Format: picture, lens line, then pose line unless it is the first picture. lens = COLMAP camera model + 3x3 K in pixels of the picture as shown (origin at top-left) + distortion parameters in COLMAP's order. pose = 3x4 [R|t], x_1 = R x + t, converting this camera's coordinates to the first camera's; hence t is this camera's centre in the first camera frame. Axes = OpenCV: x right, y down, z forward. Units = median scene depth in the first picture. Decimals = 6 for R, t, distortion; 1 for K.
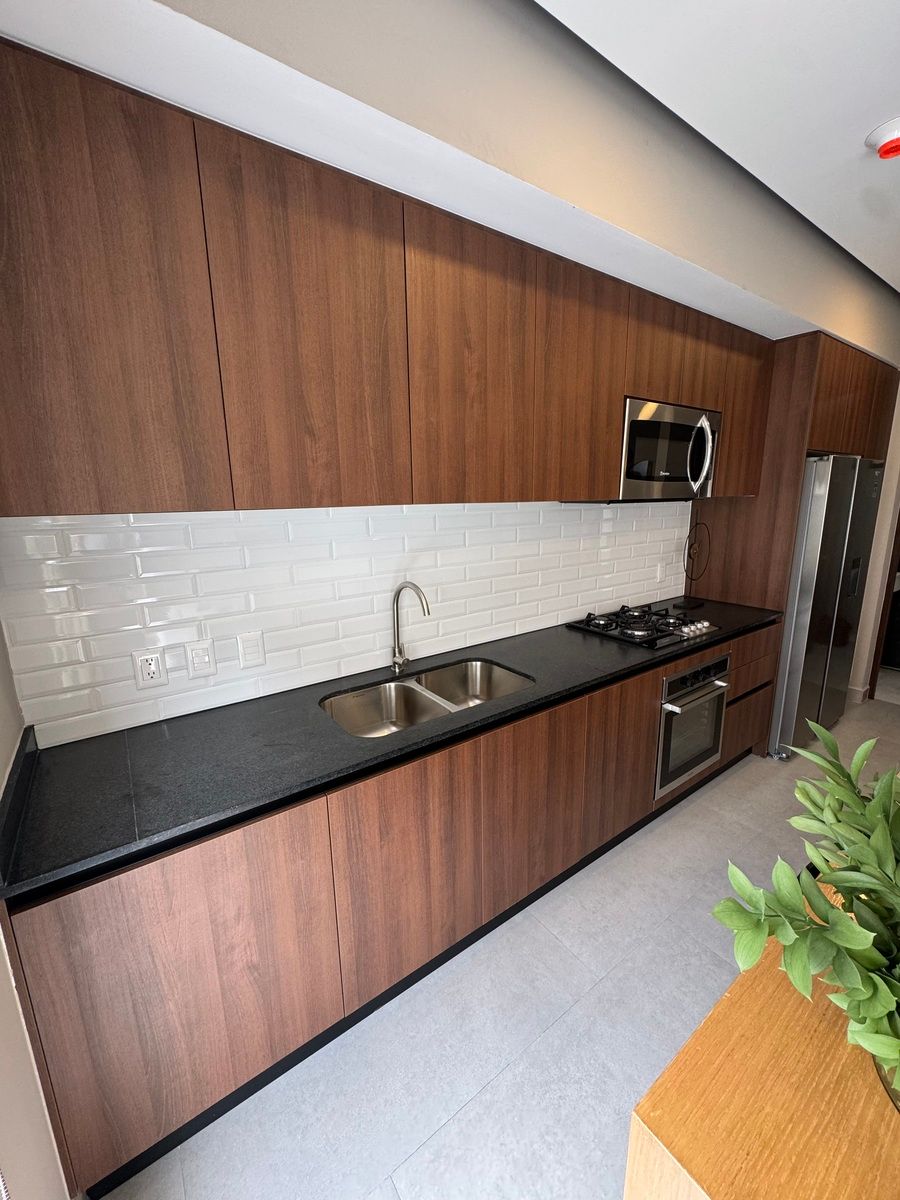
lens RADIAL K [[477.7, 0, 449.0], [0, 477.7, 598.3], [0, 0, 1]] dist [-0.004241, 0.000421]
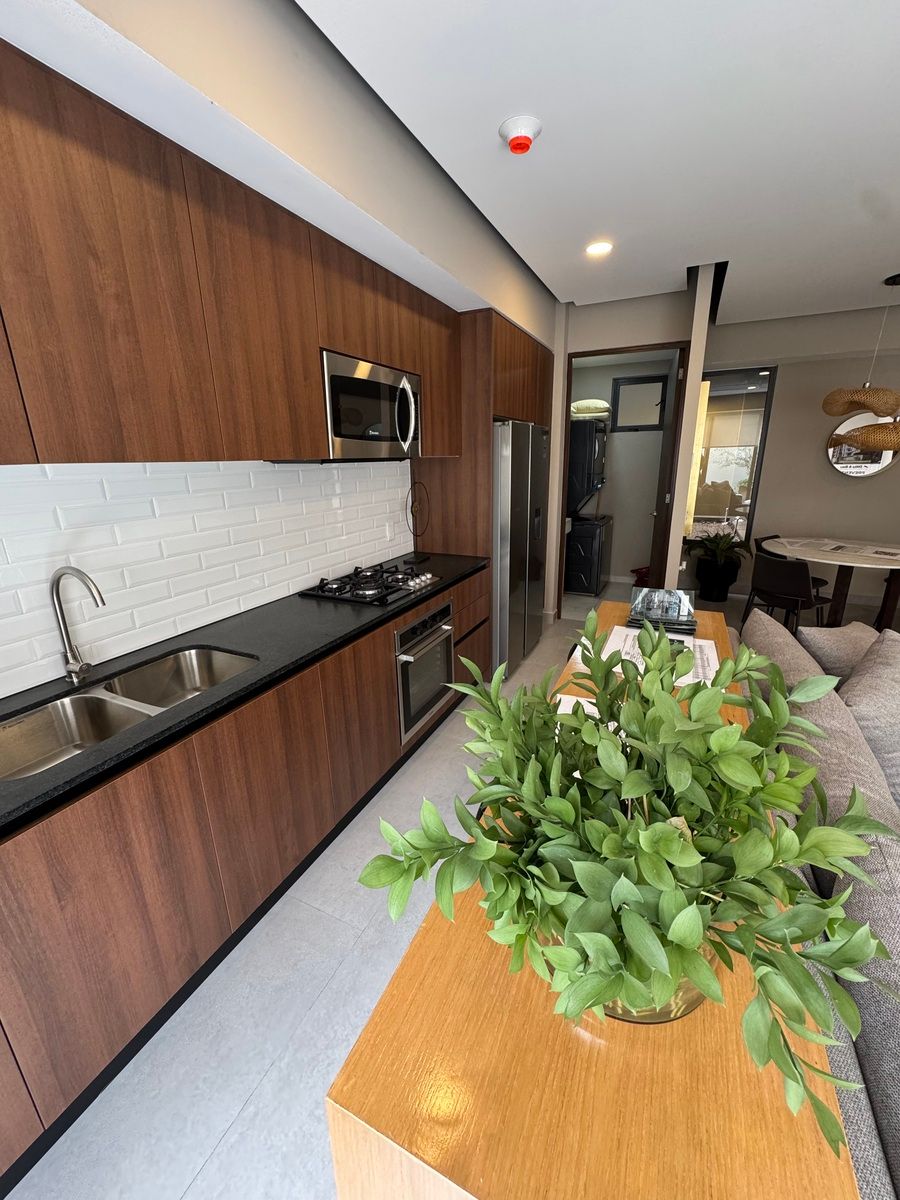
lens RADIAL K [[477.7, 0, 449.1], [0, 477.7, 598.2], [0, 0, 1]] dist [-0.004241, 0.000421]
pose [[0.876178, -0.137123, 0.462071, 0.103591], [0.104746, 0.989937, 0.095152, 0.008286], [-0.470469, -0.034970, 0.881724, 0.026876]]
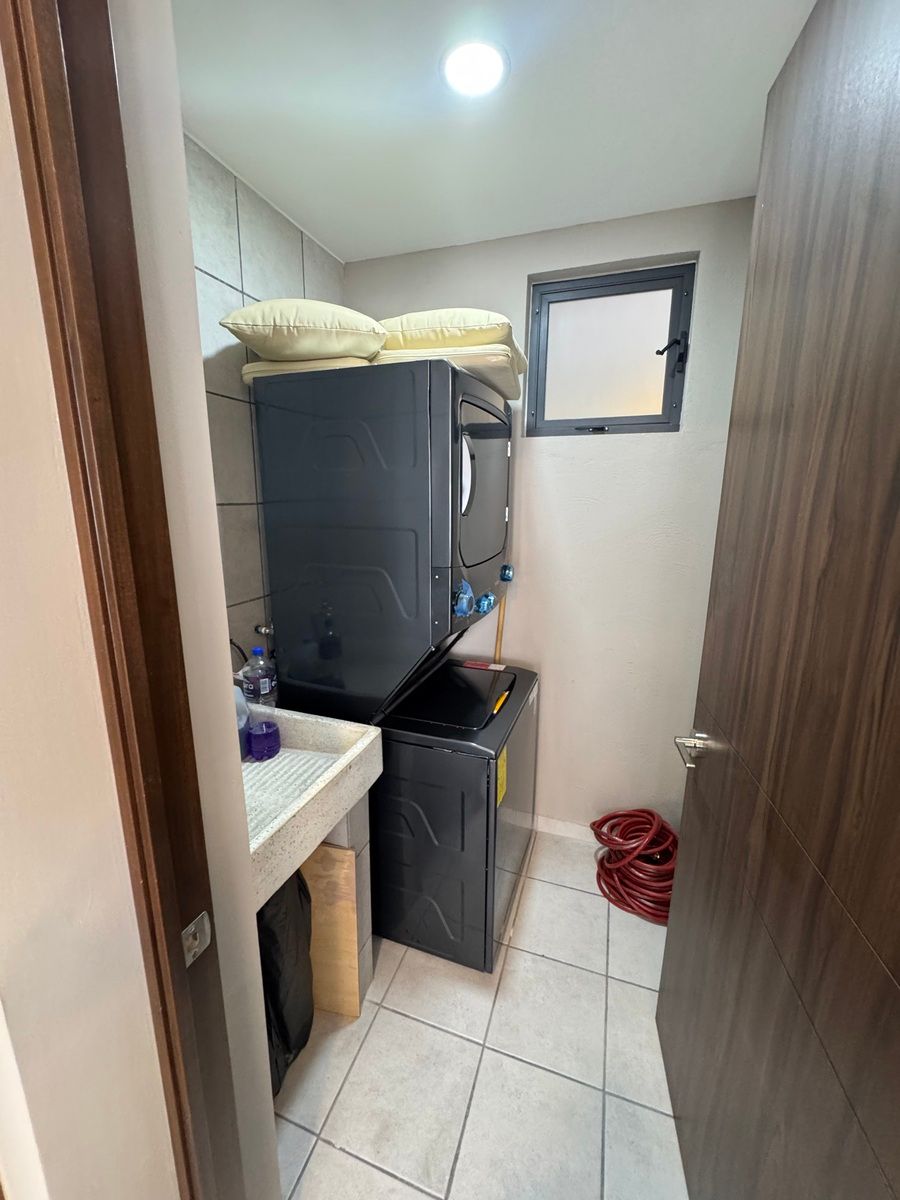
lens RADIAL K [[477.7, 0, 445.9], [0, 477.7, 593.3], [0, 0, 1]] dist [-0.004241, 0.000421]
pose [[0.821415, -0.095667, 0.562251, 0.606249], [0.097746, 0.994859, 0.026474, -0.095234], [-0.561893, 0.033212, 0.826543, 0.468640]]
